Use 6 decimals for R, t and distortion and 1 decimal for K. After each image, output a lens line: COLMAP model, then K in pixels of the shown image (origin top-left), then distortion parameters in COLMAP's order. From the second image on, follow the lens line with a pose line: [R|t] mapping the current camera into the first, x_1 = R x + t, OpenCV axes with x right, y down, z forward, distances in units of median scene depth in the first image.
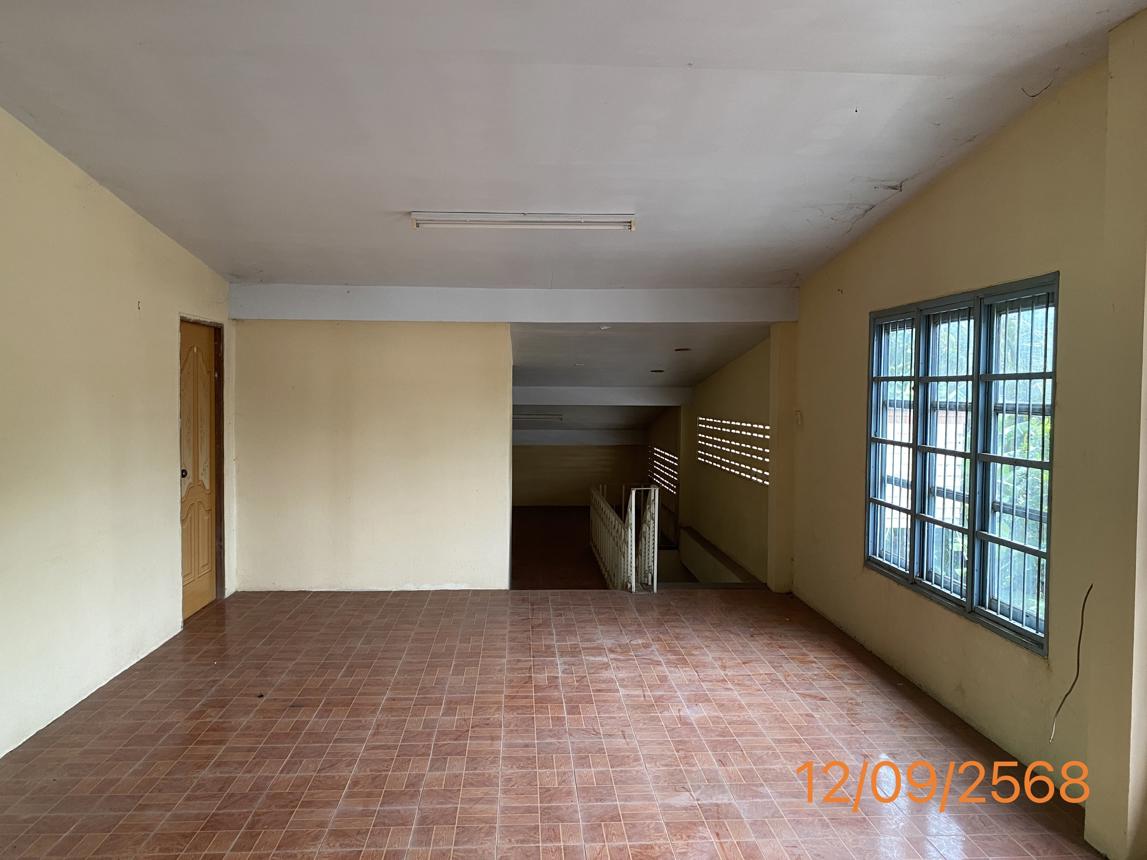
lens RADIAL K [[866.7, 0, 573.8], [0, 866.7, 432.4], [0, 0, 1]] dist [-0.001938, -0.012133]
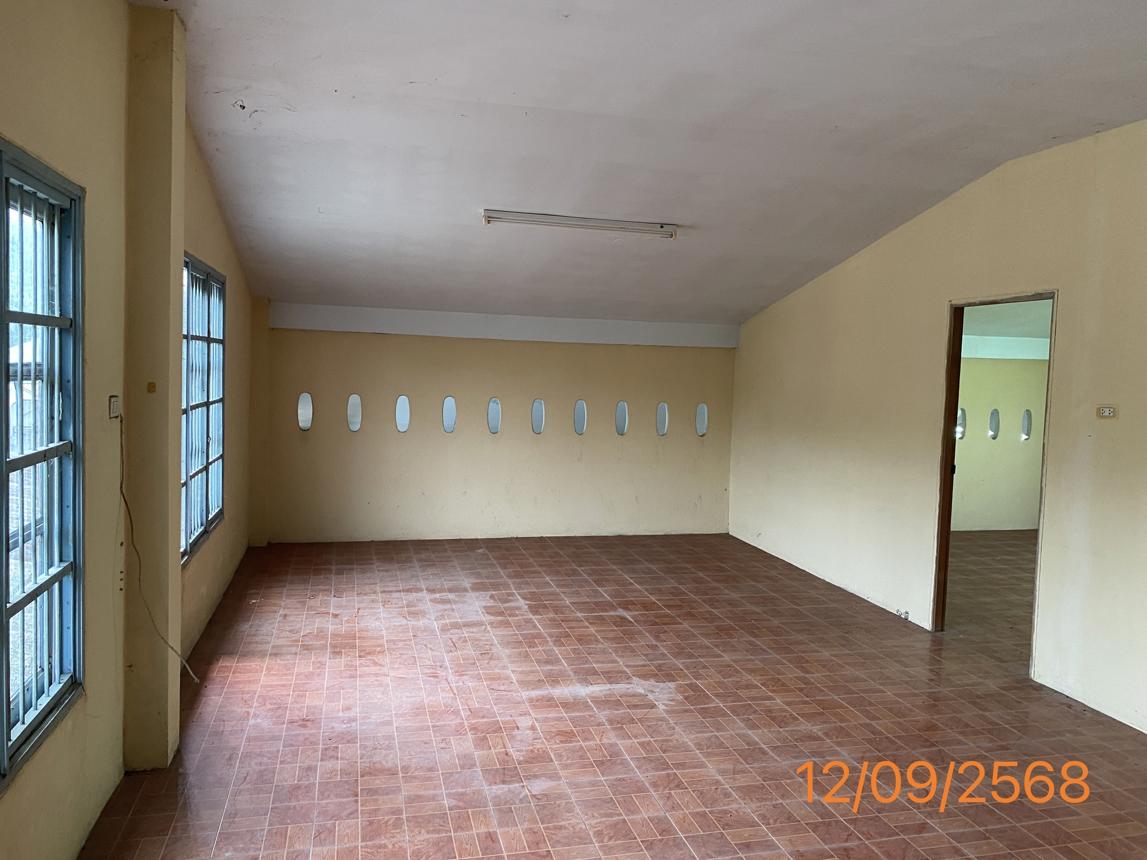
lens RADIAL K [[866.7, 0, 573.2], [0, 866.7, 426.8], [0, 0, 1]] dist [-0.001938, -0.012133]
pose [[-0.981967, -0.026234, -0.187224, 0.273744], [-0.047911, 0.992529, 0.112212, -0.085876], [0.182882, 0.119158, -0.975887, 1.863711]]
